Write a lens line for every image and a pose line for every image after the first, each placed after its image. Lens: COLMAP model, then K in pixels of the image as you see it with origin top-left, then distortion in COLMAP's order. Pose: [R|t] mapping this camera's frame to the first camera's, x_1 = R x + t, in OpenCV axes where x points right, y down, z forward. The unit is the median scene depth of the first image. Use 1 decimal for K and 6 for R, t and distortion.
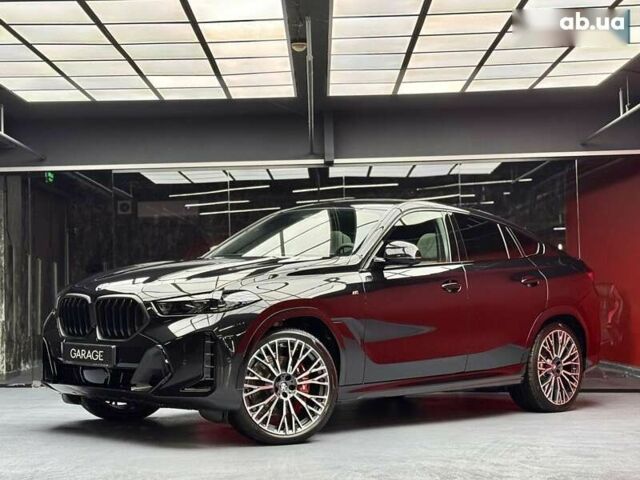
lens RADIAL K [[1163.5, 0, 320.0], [0, 1163.5, 240.0], [0, 0, 1]] dist [0.074965, 0.219252]
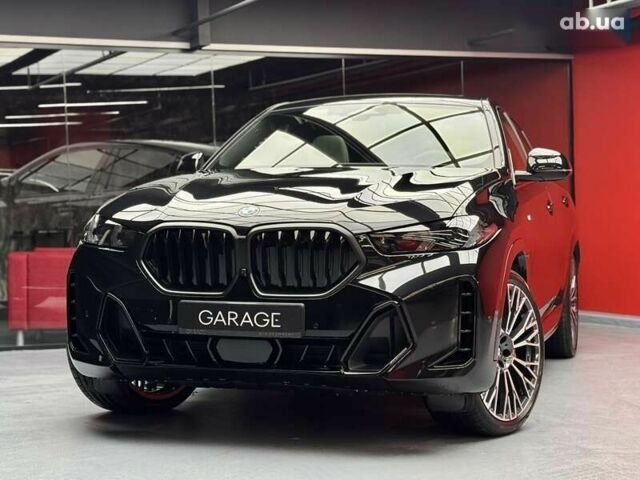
lens RADIAL K [[1187.0, 0, 320.0], [0, 1187.0, 240.0], [0, 0, 1]] dist [0.147348, -0.005618]
pose [[0.888050, -0.016264, 0.459459, -0.449510], [-0.014012, 0.997952, 0.062408, 0.015117], [-0.459533, -0.061859, 0.886004, 0.414413]]
